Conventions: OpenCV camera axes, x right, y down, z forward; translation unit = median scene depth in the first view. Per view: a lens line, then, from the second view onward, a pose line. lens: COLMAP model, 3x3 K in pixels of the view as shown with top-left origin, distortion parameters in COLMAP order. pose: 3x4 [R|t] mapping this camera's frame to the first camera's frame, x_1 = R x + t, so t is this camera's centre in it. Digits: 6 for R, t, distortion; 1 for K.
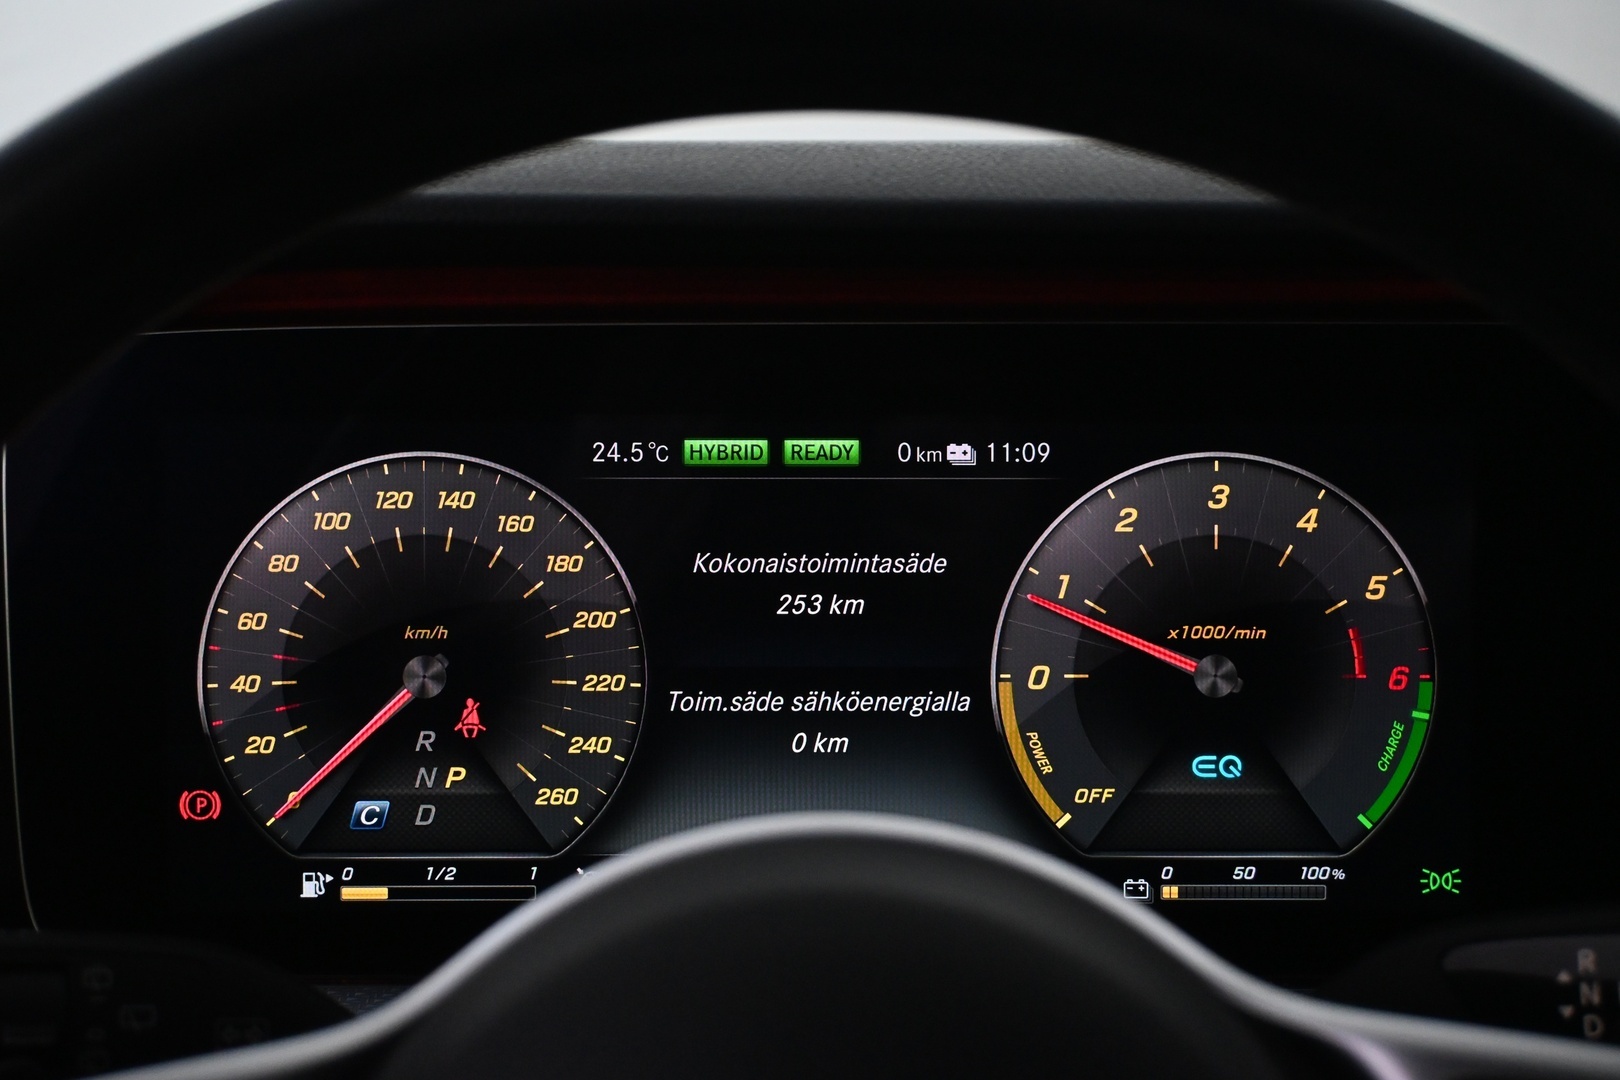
lens RADIAL K [[2378.5, 0, 812.0], [0, 2378.5, 525.9], [0, 0, 1]] dist [-0.002581, 0.000000]
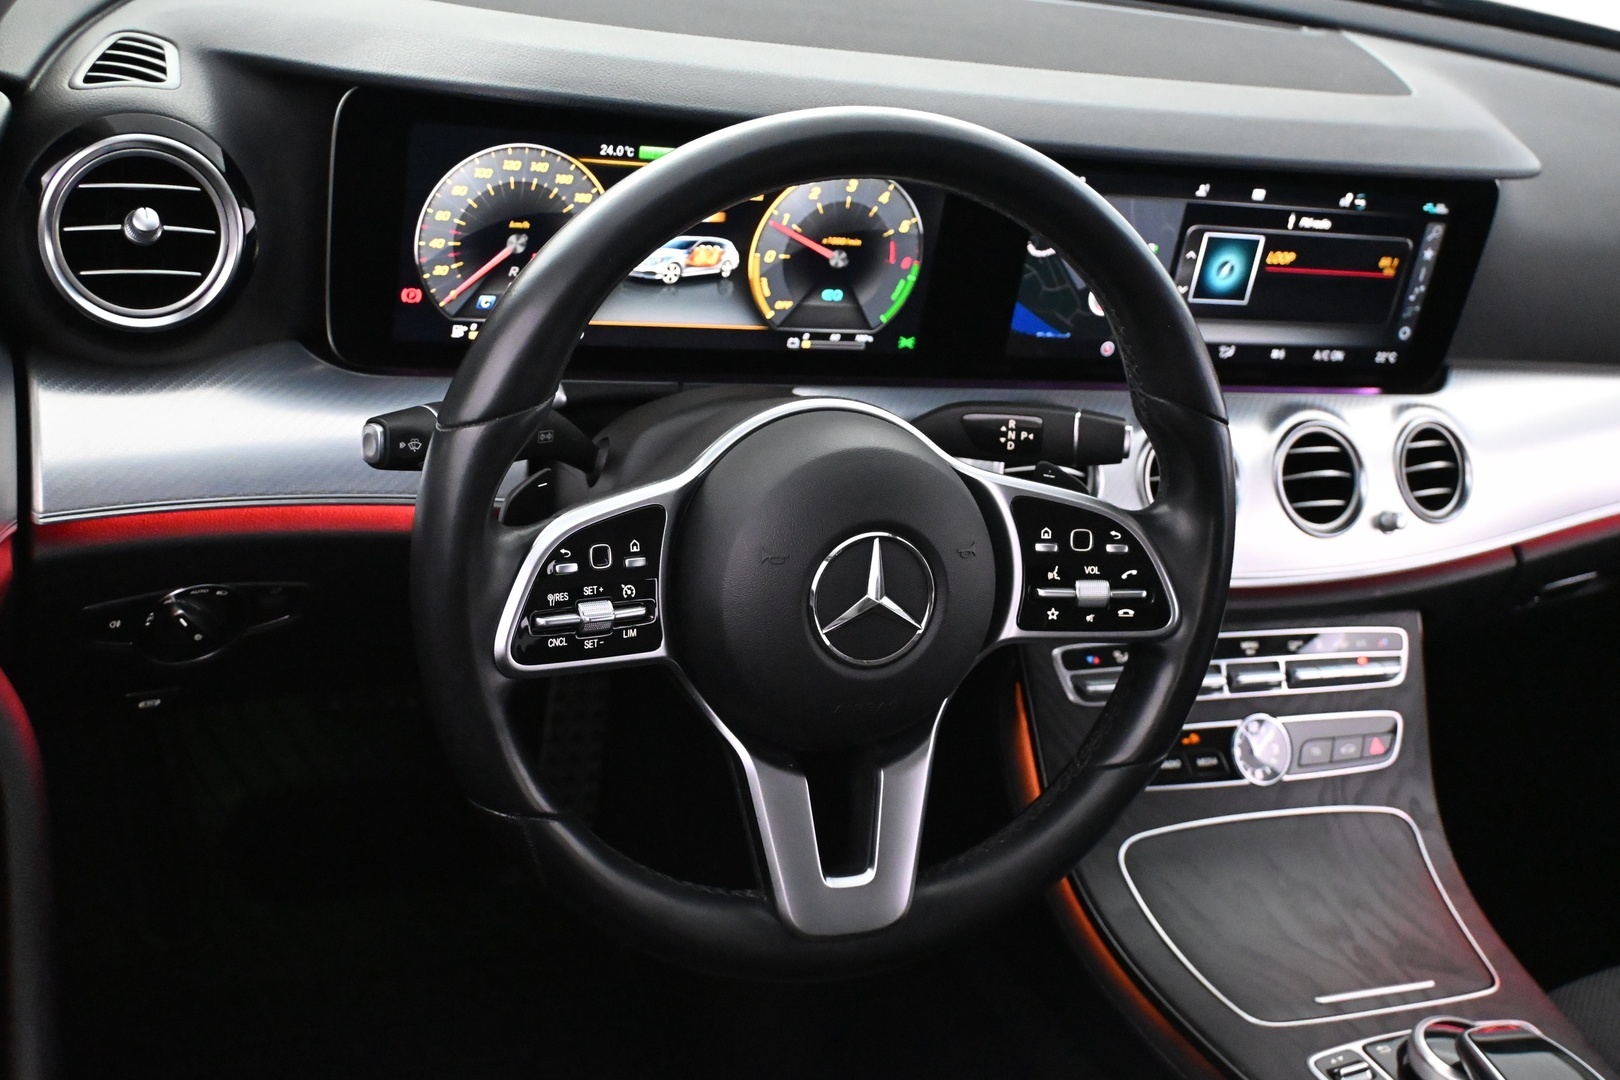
lens RADIAL K [[1942.7, 0, 810.1], [0, 1942.7, 527.5], [0, 0, 1]] dist [-0.003207, 0.000000]
pose [[0.911382, -0.011771, 0.411393, -0.661105], [-0.155988, 0.915132, 0.371754, -0.410490], [-0.380855, -0.402982, 0.832199, -0.719378]]
